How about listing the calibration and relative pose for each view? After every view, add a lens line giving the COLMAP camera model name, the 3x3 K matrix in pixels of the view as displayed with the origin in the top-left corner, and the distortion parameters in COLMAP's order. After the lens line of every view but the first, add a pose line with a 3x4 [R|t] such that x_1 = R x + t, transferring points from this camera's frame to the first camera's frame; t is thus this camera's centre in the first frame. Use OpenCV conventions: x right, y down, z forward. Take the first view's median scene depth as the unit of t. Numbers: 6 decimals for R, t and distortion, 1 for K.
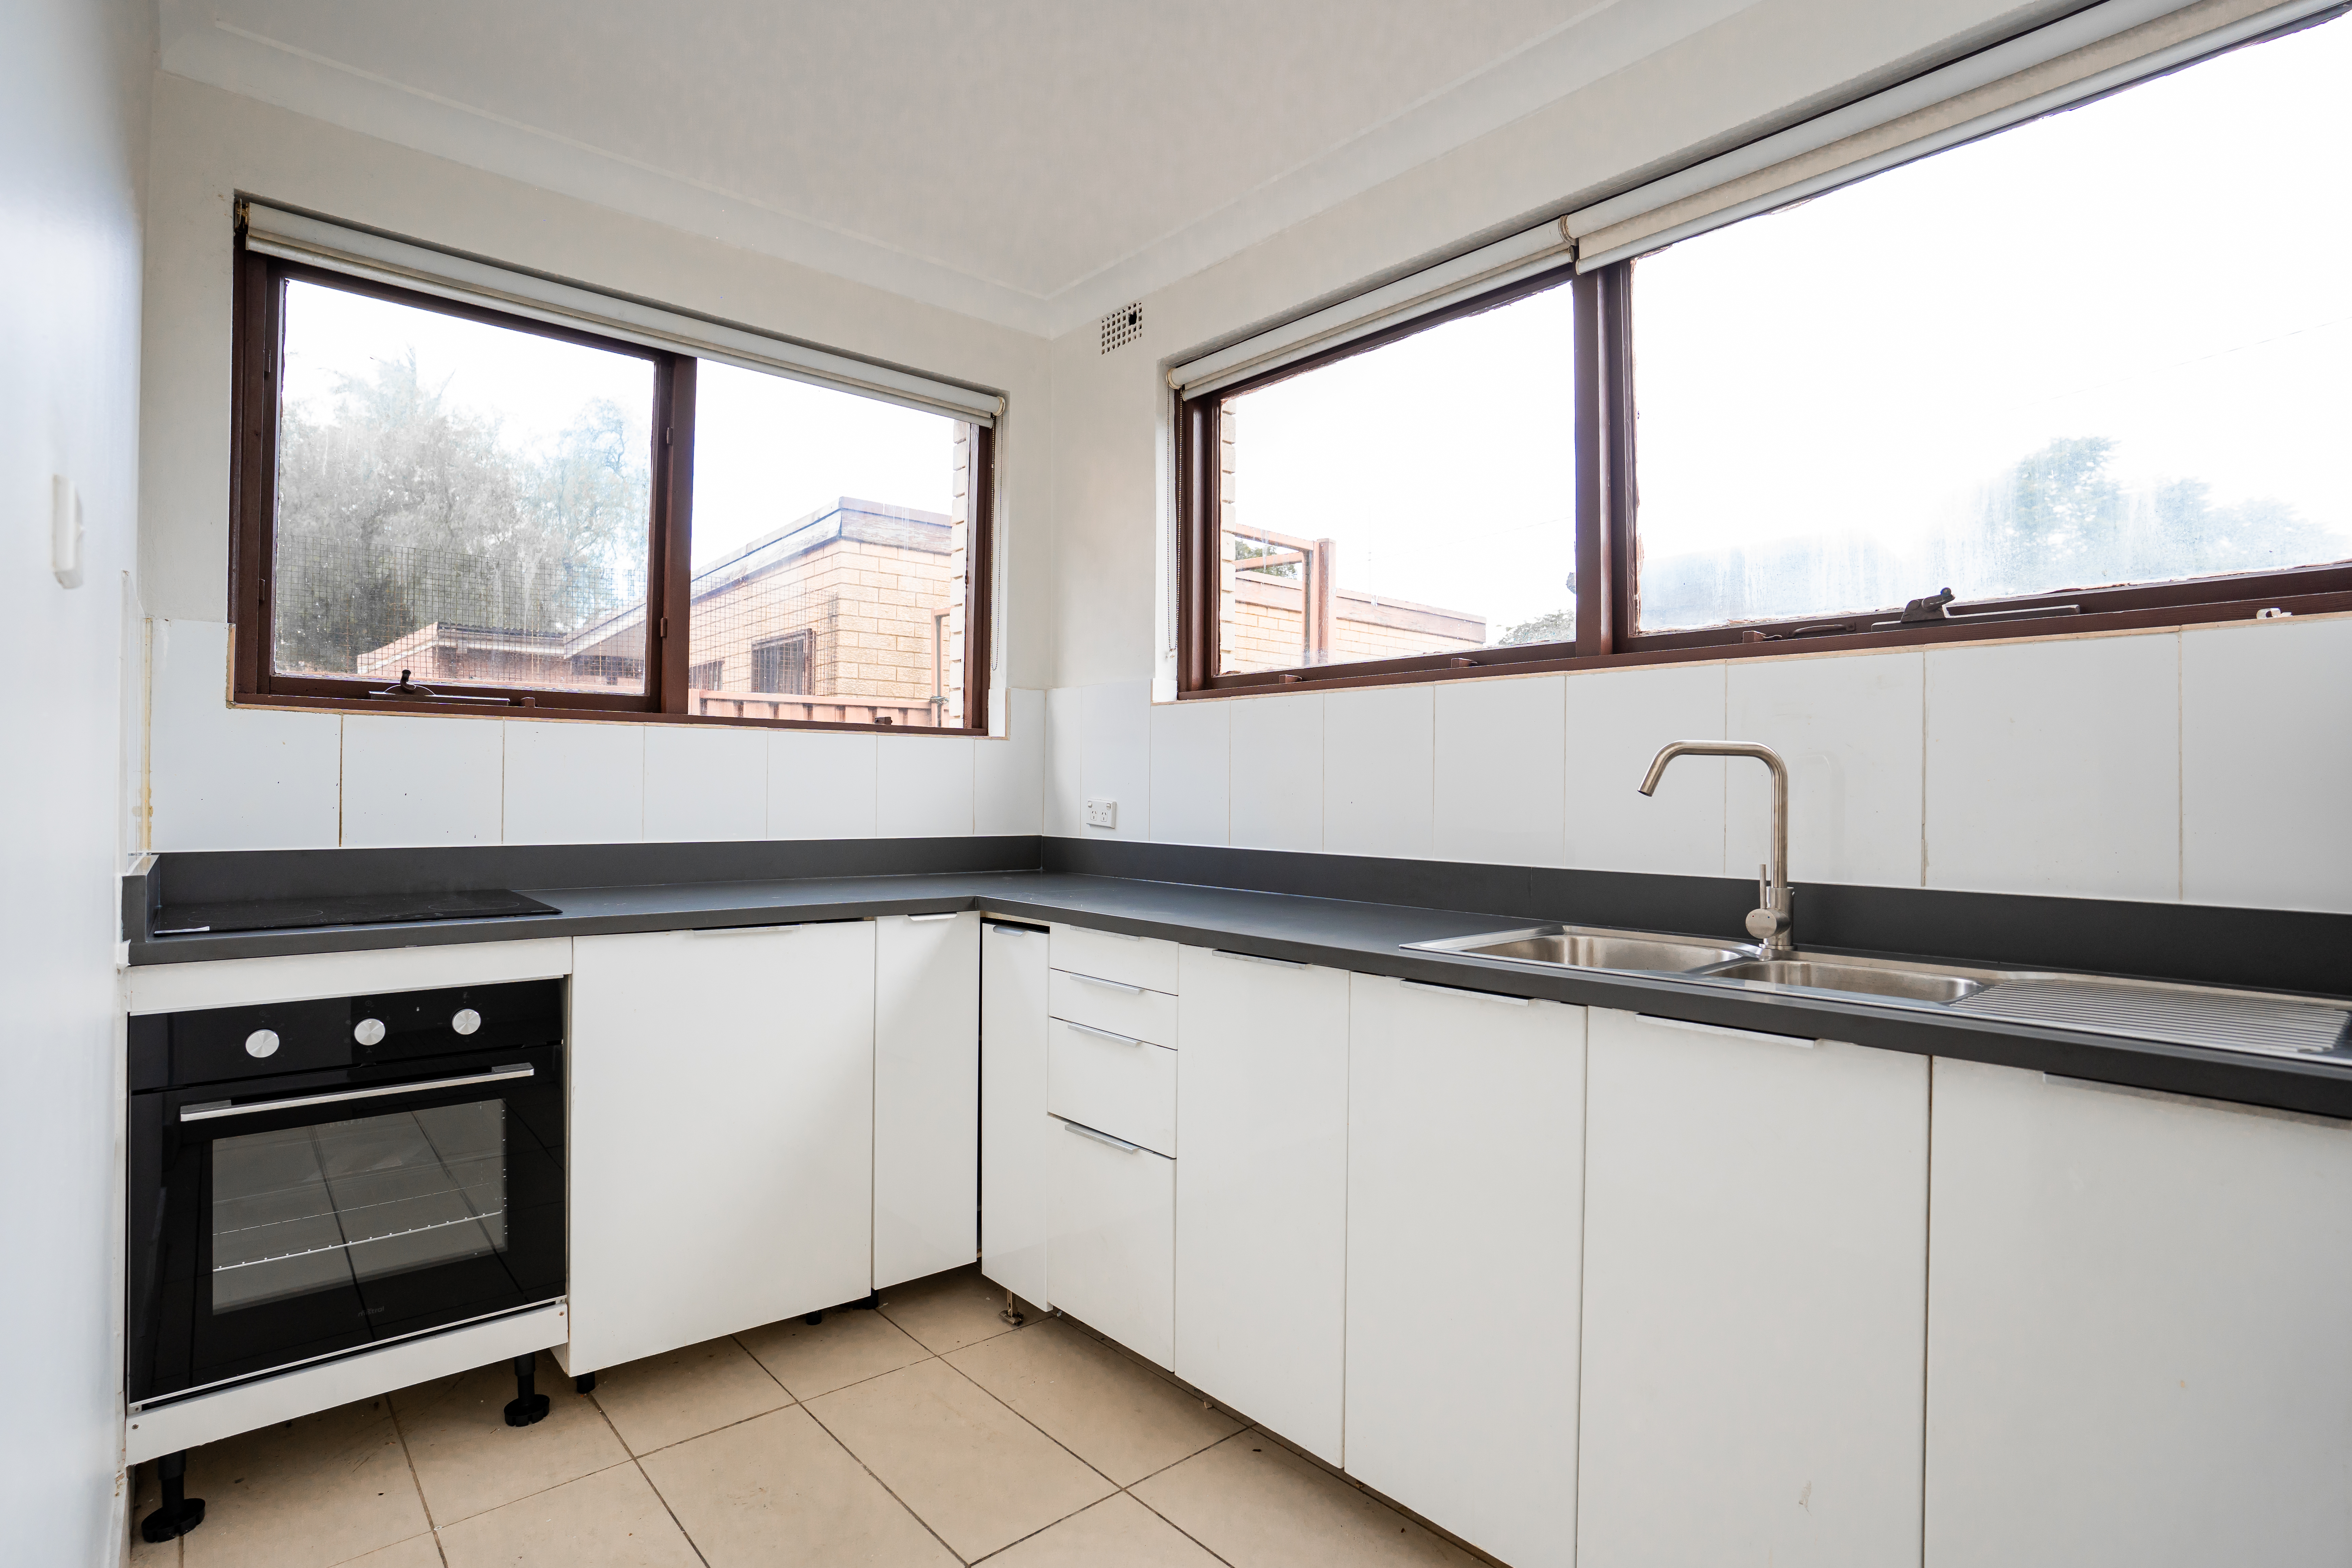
lens RADIAL K [[1162.6, 0, 1158.7], [0, 1162.6, 782.0], [0, 0, 1]] dist [-0.076742, 0.040168]
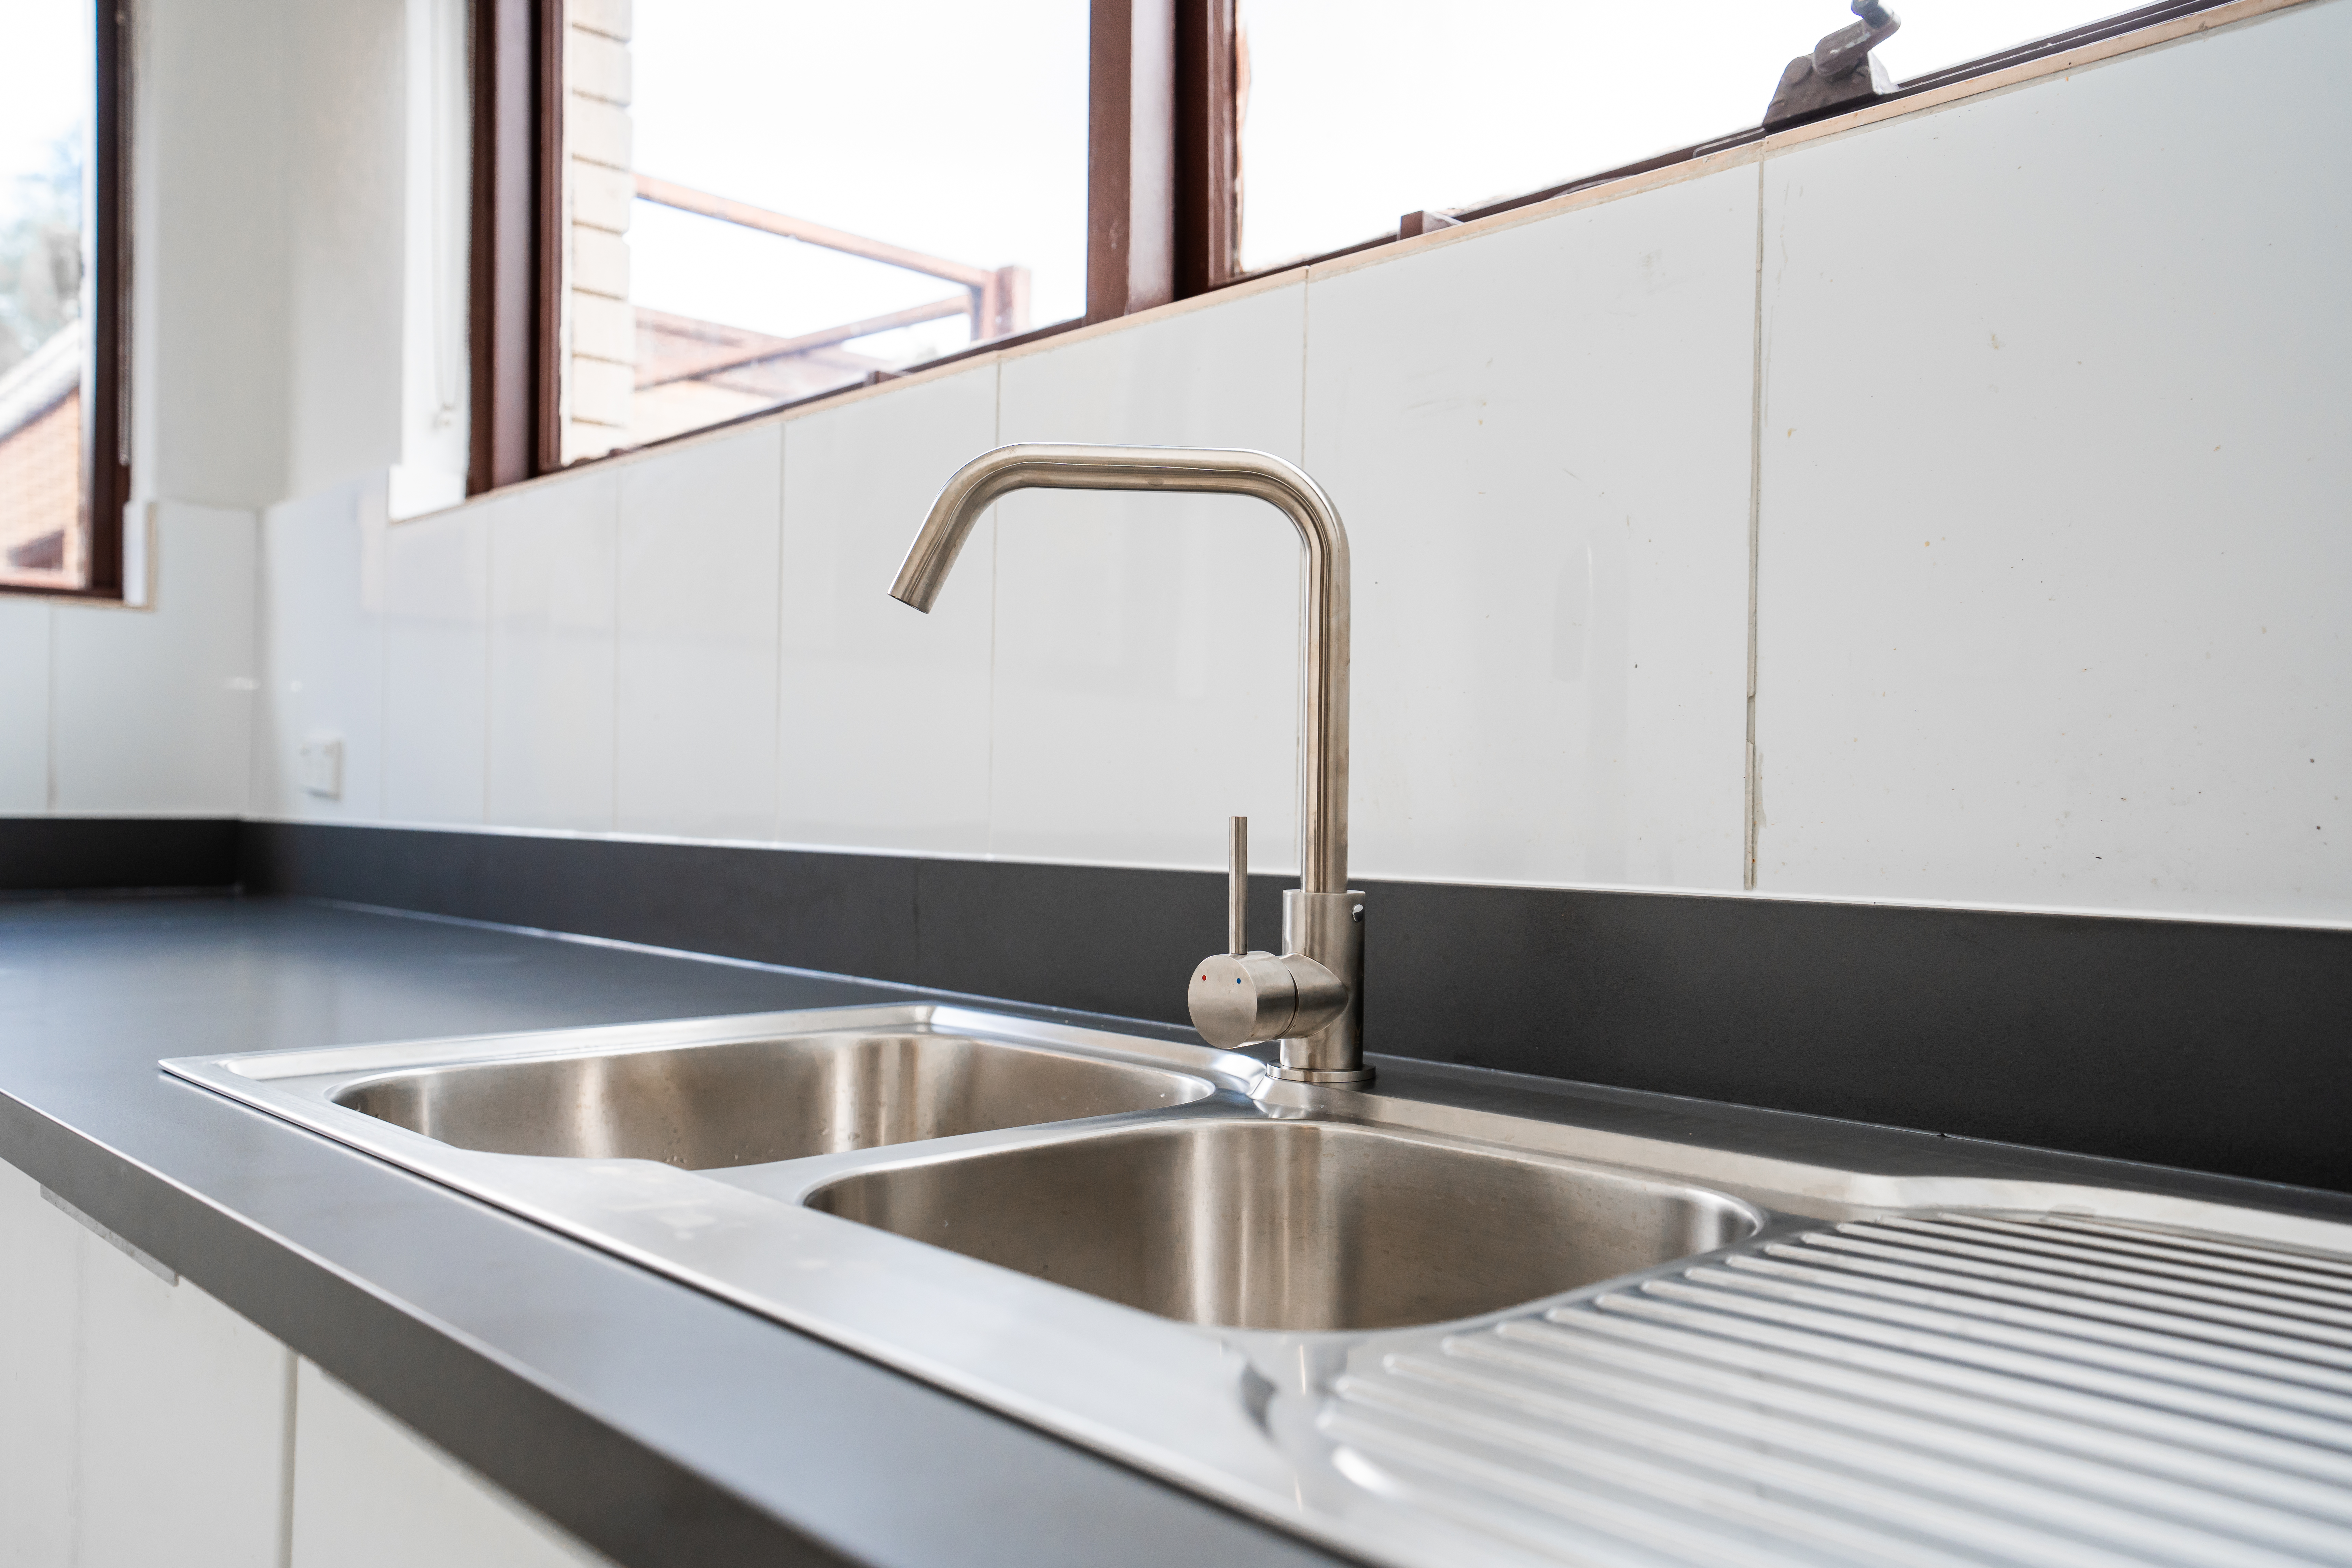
lens RADIAL K [[1822.1, 0, 1181.1], [0, 1822.1, 819.2], [0, 0, 1]] dist [0.007872, 0.008981]
pose [[0.998954, 0.007571, 0.045106, 0.343962], [-0.008193, 0.999874, 0.013626, 0.046587], [-0.044998, -0.013981, 0.998889, 0.338910]]
